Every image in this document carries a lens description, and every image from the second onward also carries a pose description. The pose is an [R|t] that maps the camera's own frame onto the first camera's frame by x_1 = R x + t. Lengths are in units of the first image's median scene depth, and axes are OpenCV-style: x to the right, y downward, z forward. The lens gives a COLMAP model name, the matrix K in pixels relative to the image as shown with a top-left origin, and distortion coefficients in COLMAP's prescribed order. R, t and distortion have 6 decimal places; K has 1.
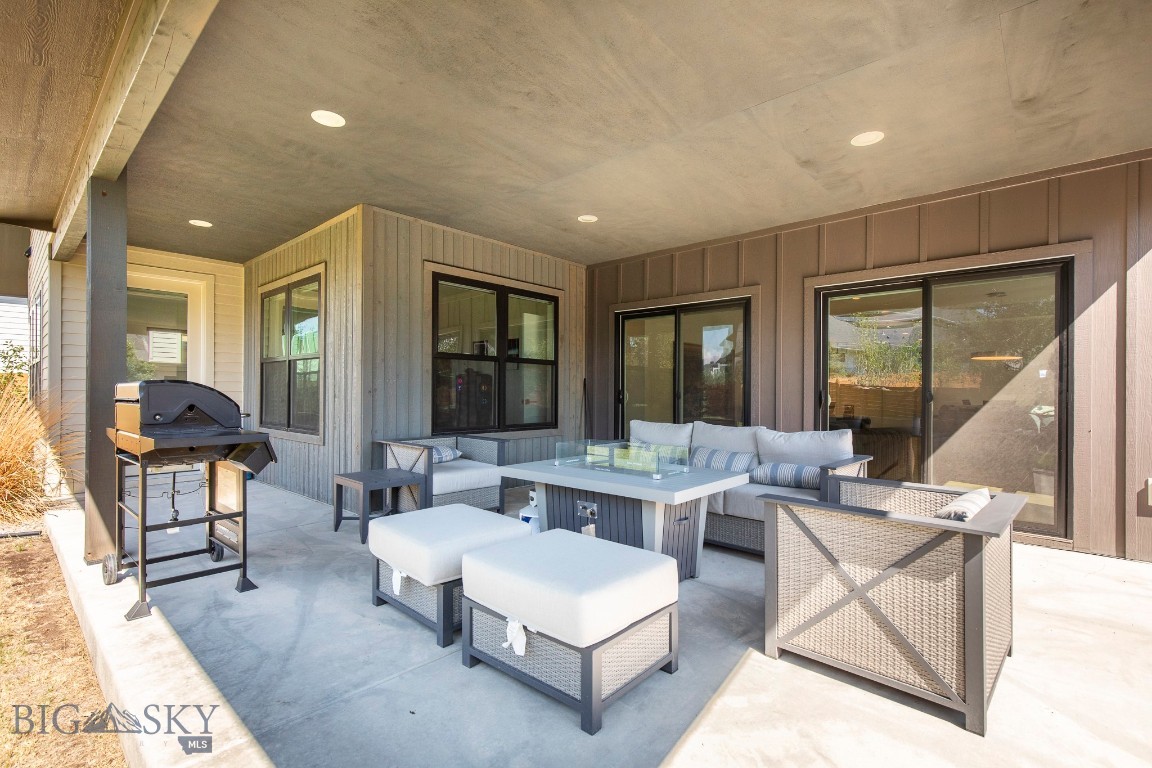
lens RADIAL K [[527.7, 0, 574.4], [0, 527.7, 389.2], [0, 0, 1]] dist [0.001402, -0.000004]
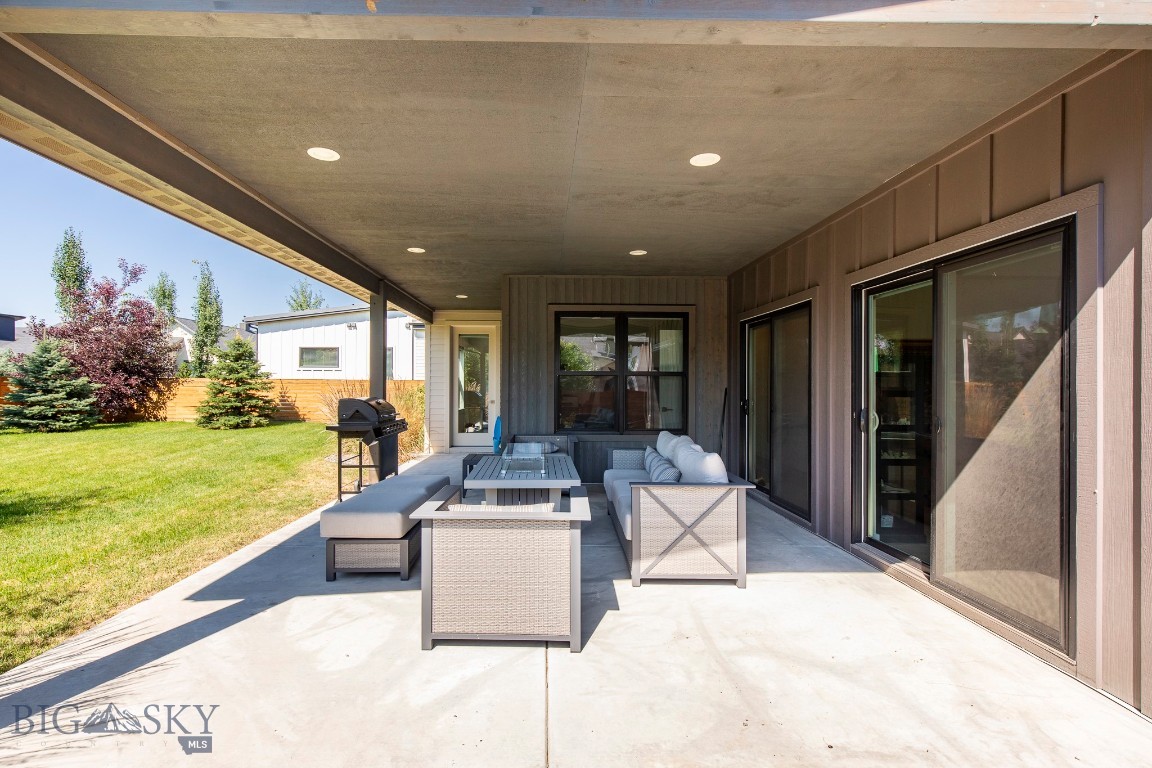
lens RADIAL K [[549.0, 0, 568.2], [0, 549.0, 380.9], [0, 0, 1]] dist [0.009410, -0.000205]
pose [[0.679879, -0.006745, -0.733294, 1.007732], [0.004305, 0.999977, -0.005207, -0.049758], [0.733312, 0.000383, 0.679892, 0.098521]]
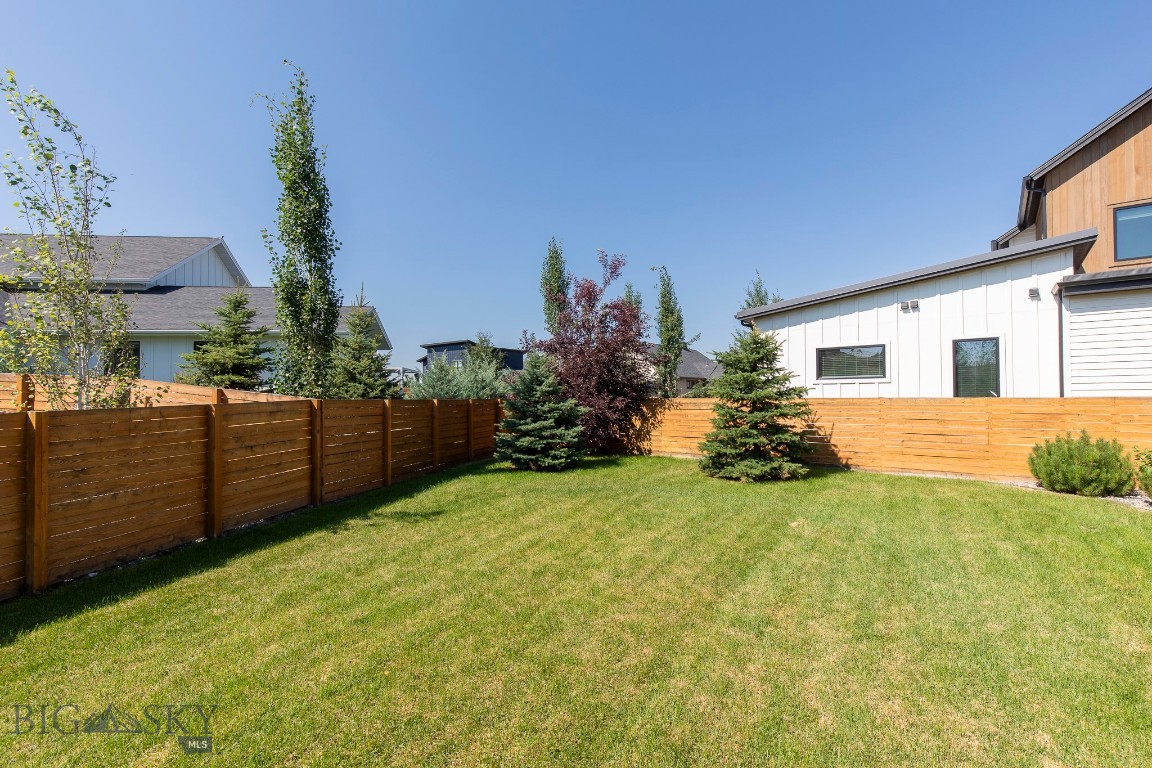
lens RADIAL K [[527.7, 0, 574.4], [0, 527.7, 389.2], [0, 0, 1]] dist [0.001402, -0.000004]
pose [[0.055114, -0.027665, -0.998097, -1.227050], [0.011589, 0.999566, -0.027066, -0.083808], [0.998413, -0.010075, 0.055410, 0.105362]]
